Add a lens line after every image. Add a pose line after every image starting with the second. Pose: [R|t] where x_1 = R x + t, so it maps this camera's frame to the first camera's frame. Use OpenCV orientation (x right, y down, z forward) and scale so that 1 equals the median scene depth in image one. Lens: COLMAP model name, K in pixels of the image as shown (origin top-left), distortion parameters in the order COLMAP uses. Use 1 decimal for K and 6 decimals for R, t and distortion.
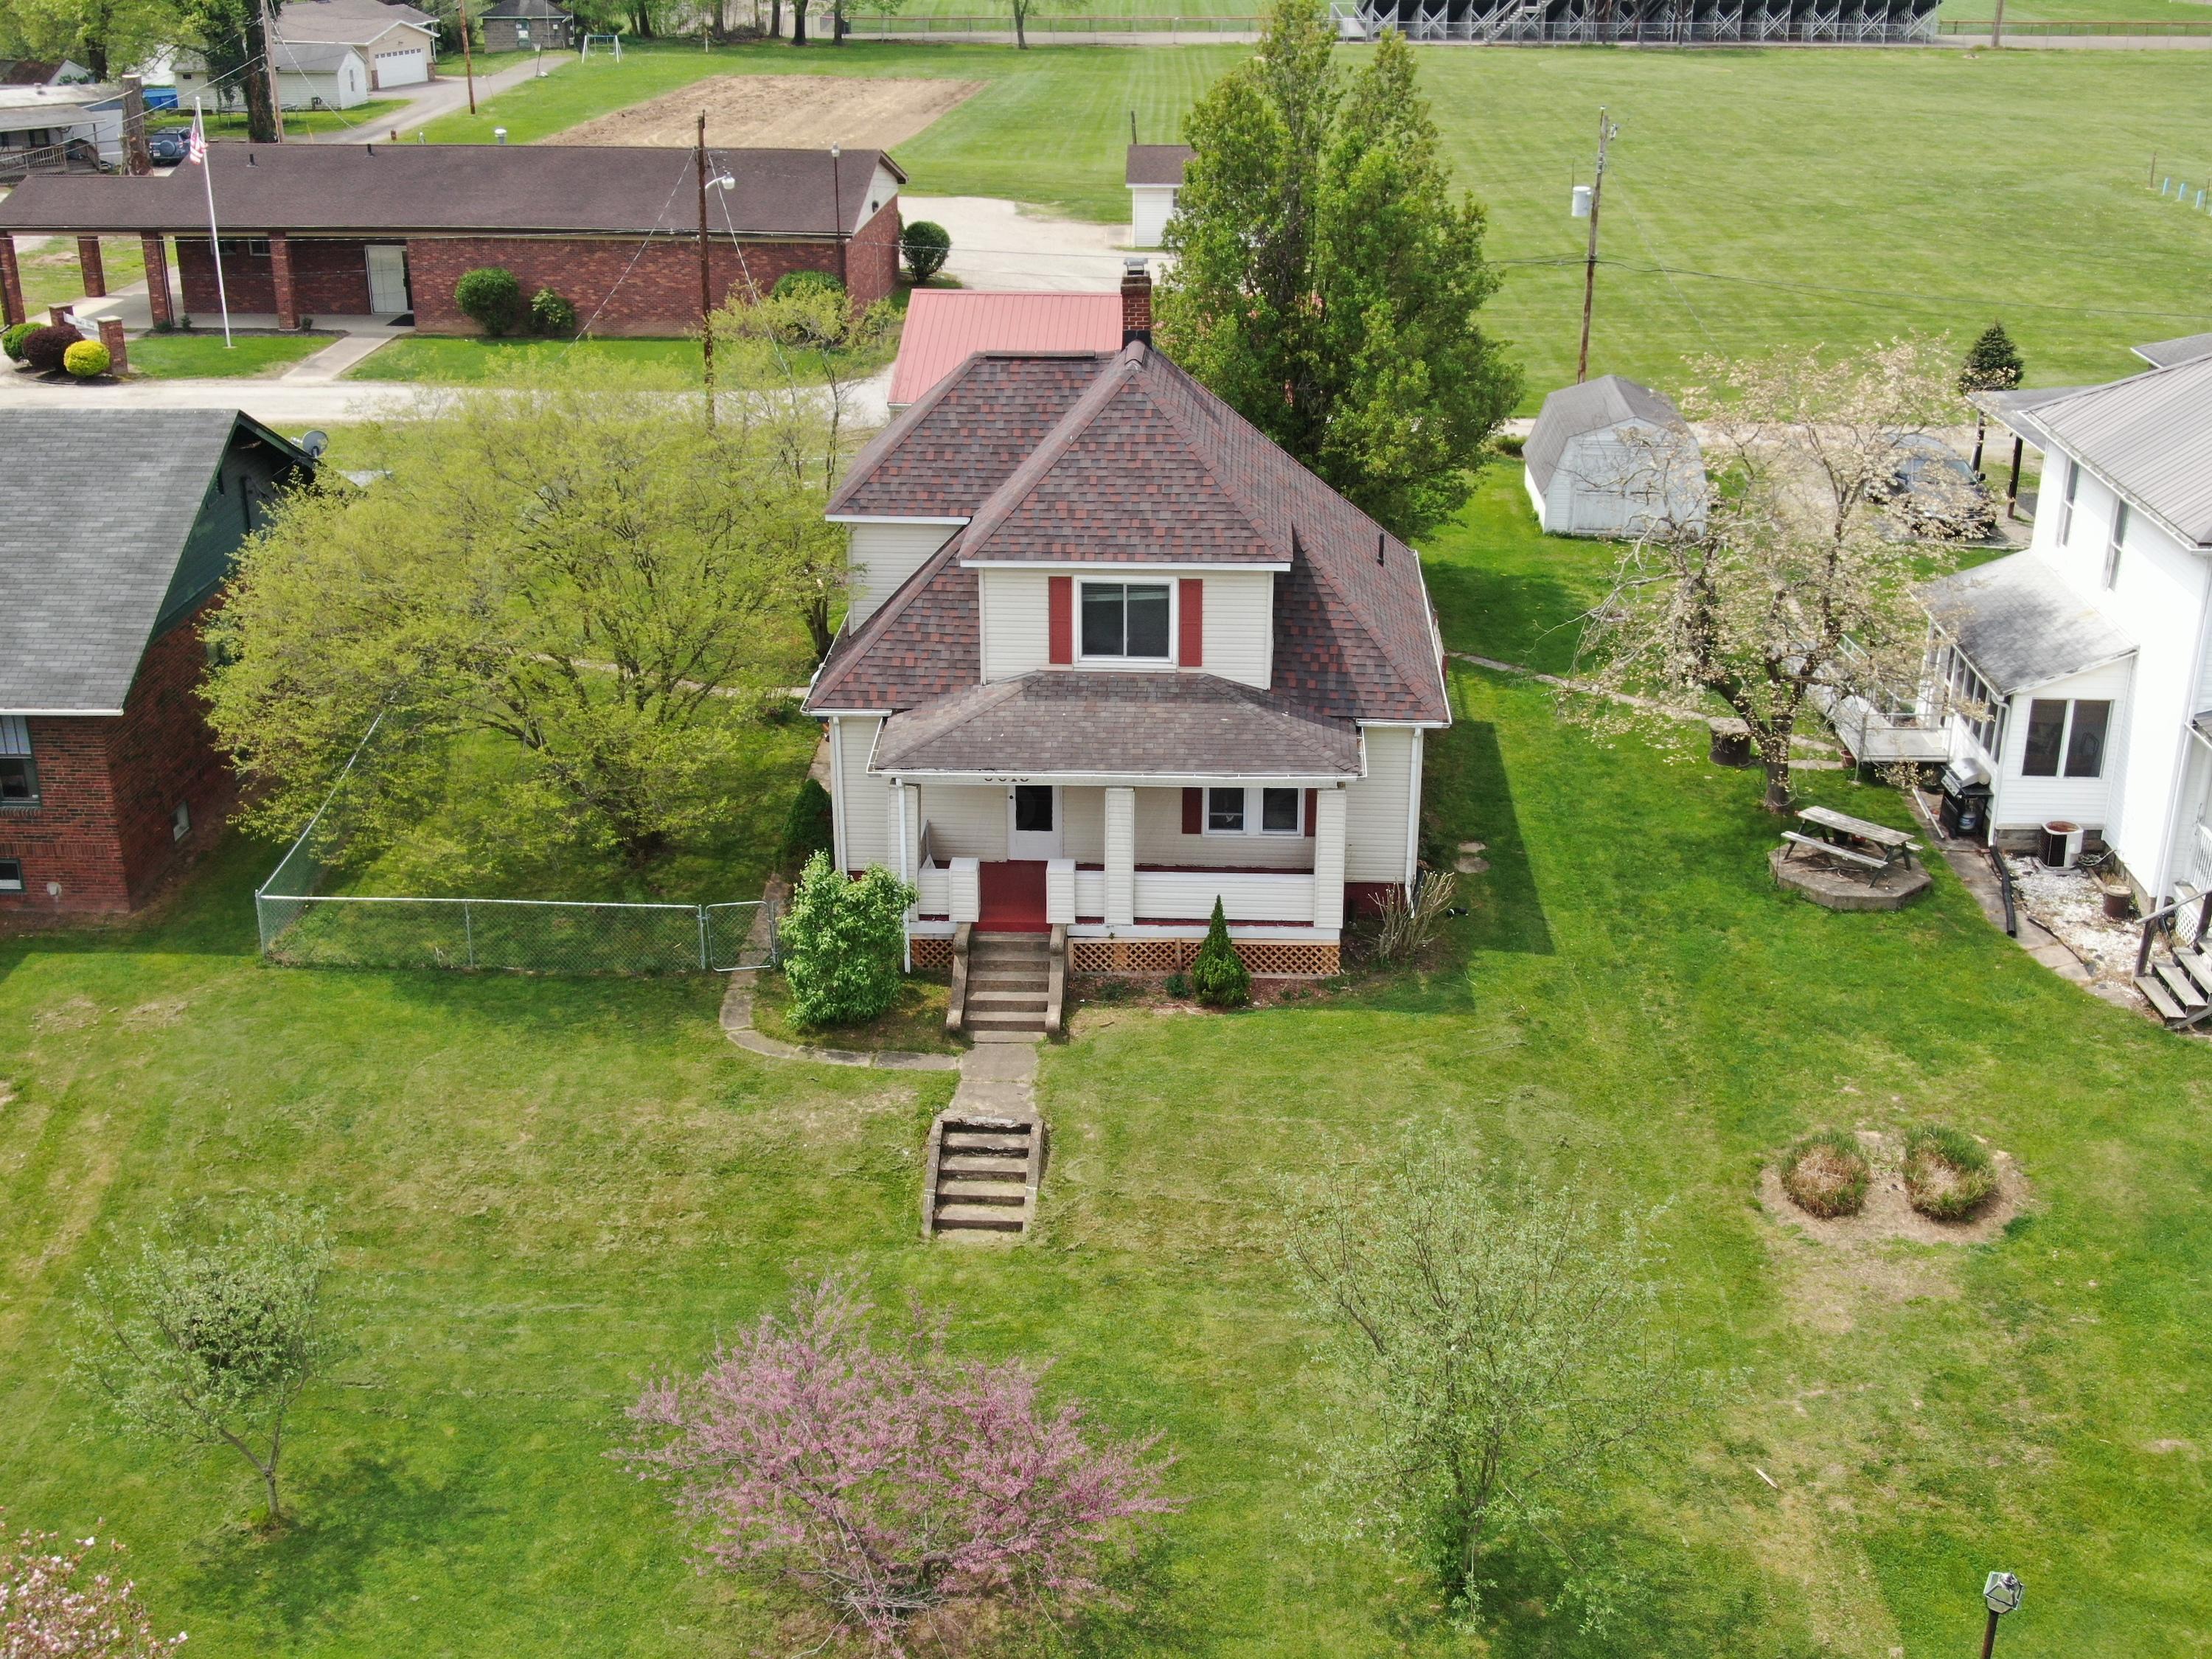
lens RADIAL K [[2560.7, 0, 1106.0], [0, 2560.7, 829.5], [0, 0, 1]] dist [0.099503, -0.011508]
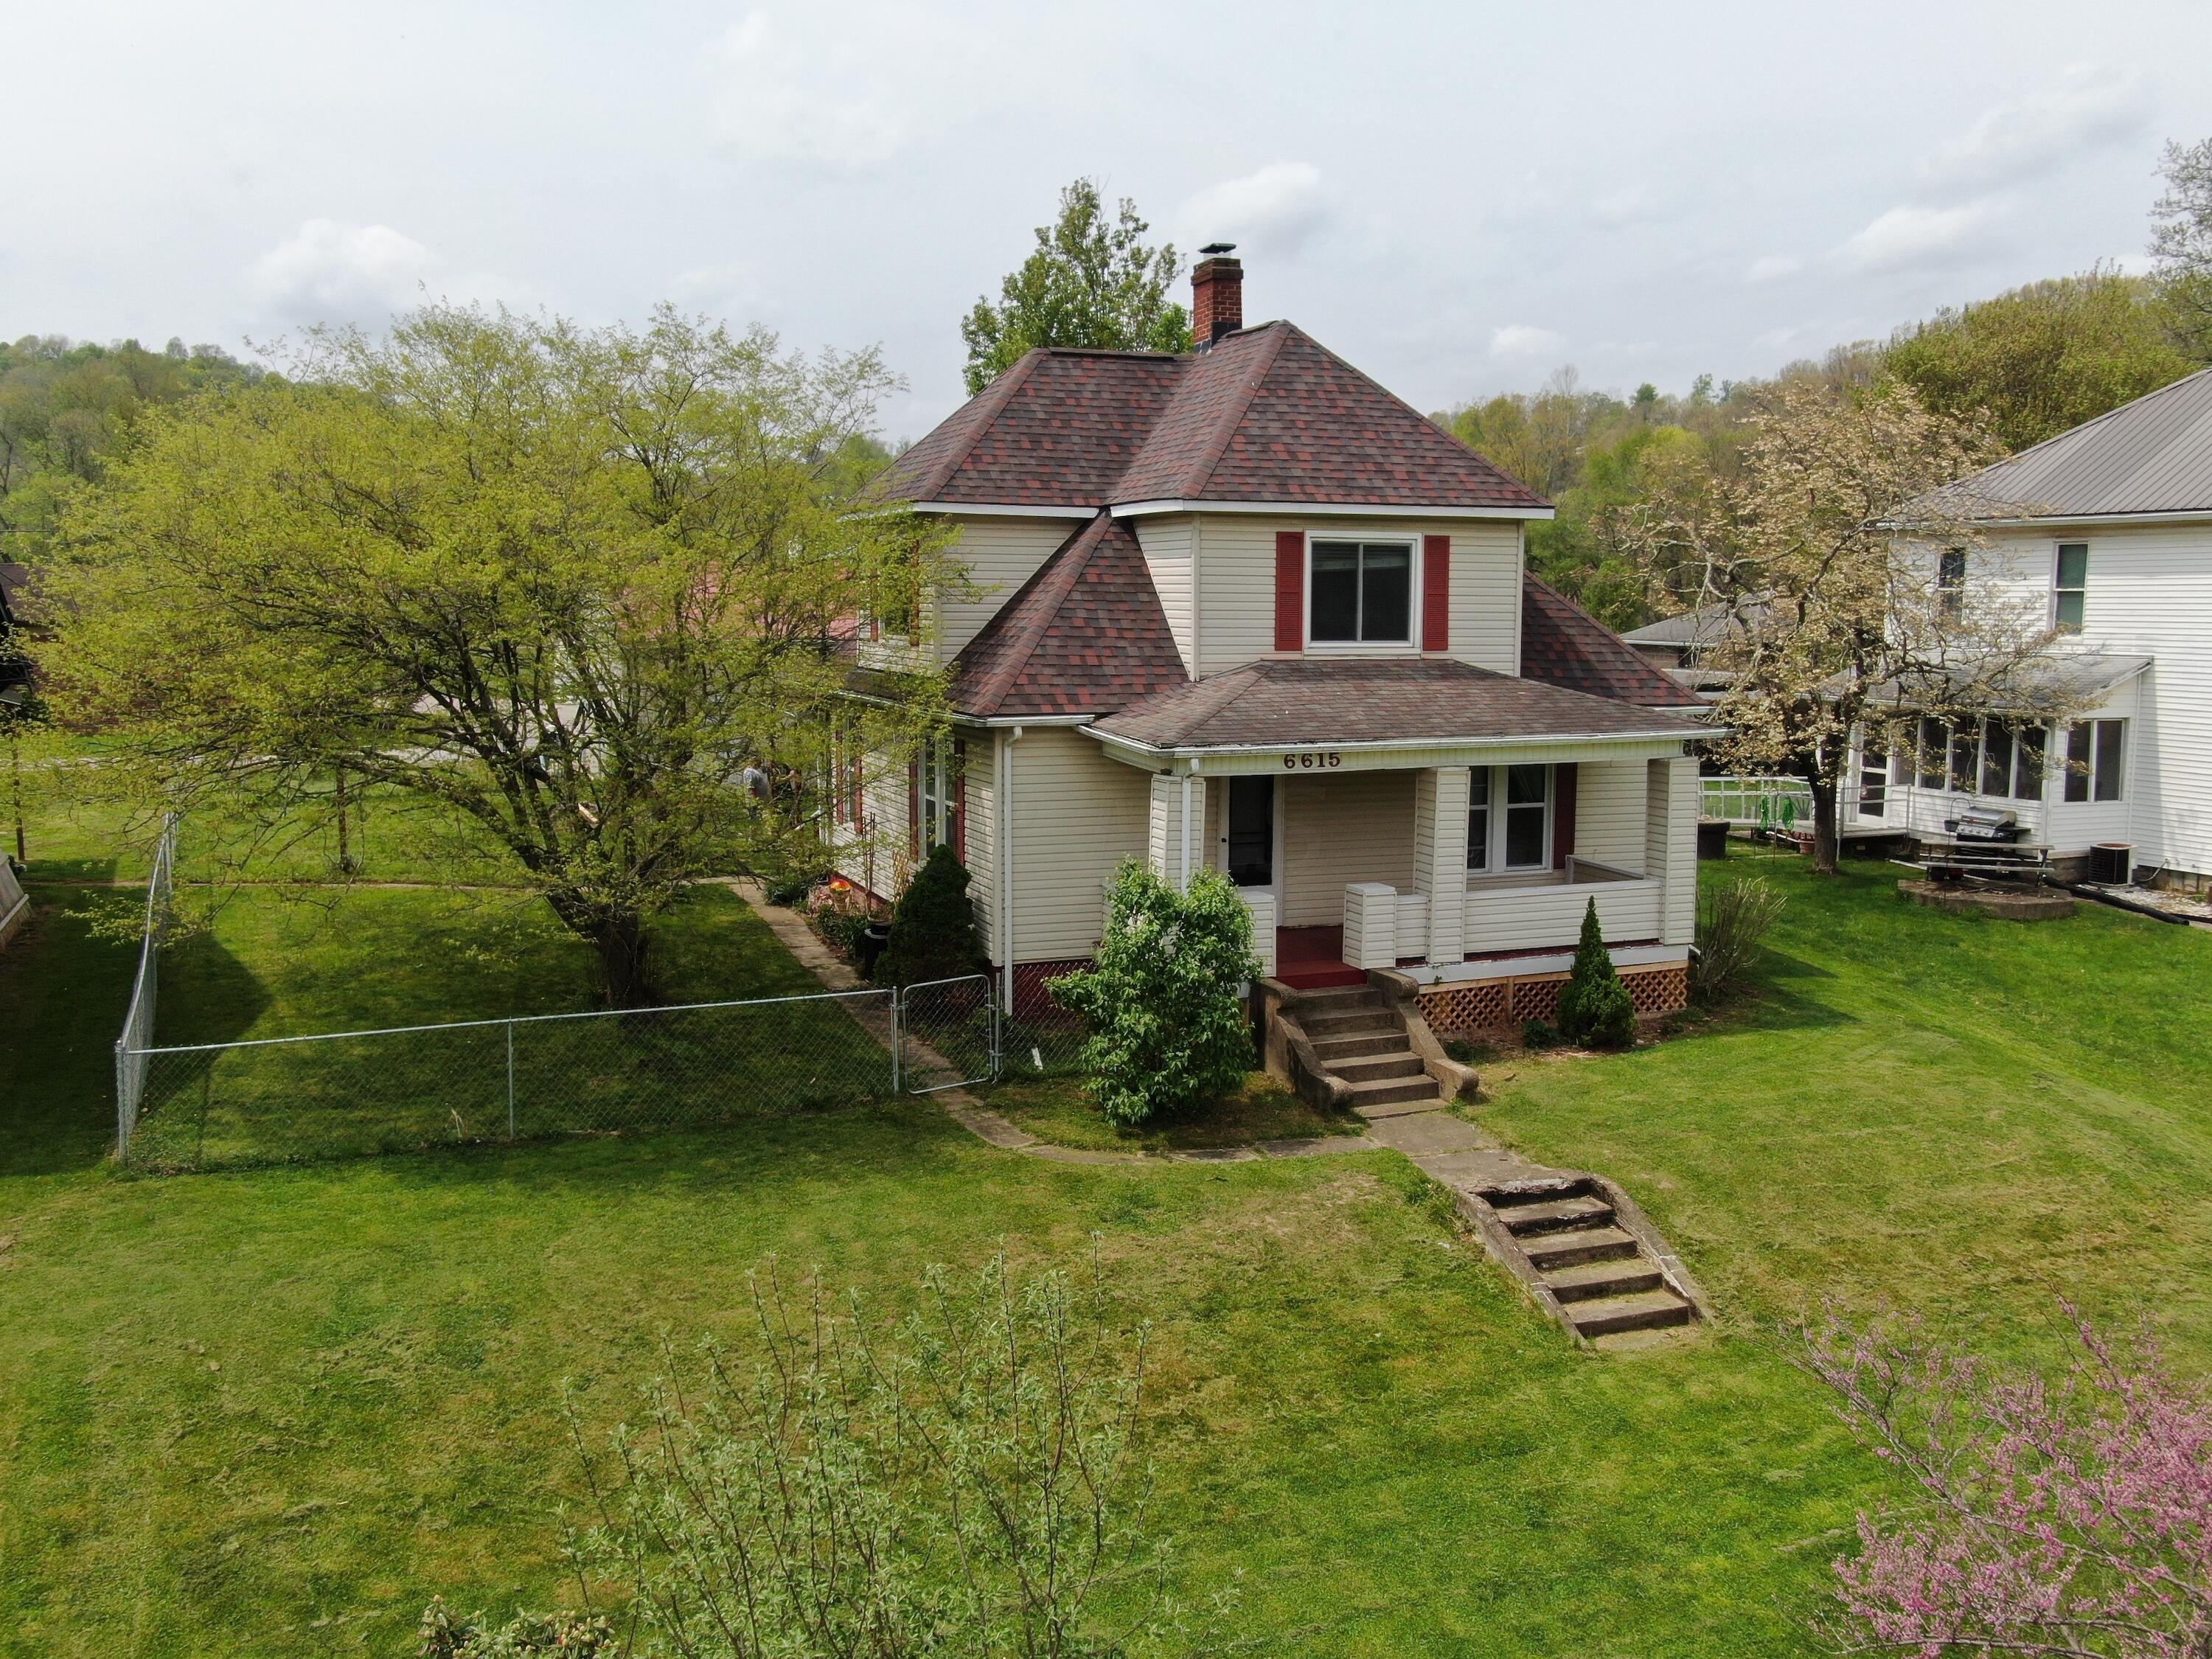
lens RADIAL K [[1905.5, 0, 1106.0], [0, 1905.5, 829.5], [0, 0, 1]] dist [-0.006015, 0.104594]
pose [[0.903678, -0.039833, 0.426356, -0.314322], [0.153279, 0.959782, -0.235211, 0.113252], [-0.399839, 0.277906, 0.873439, 0.540805]]
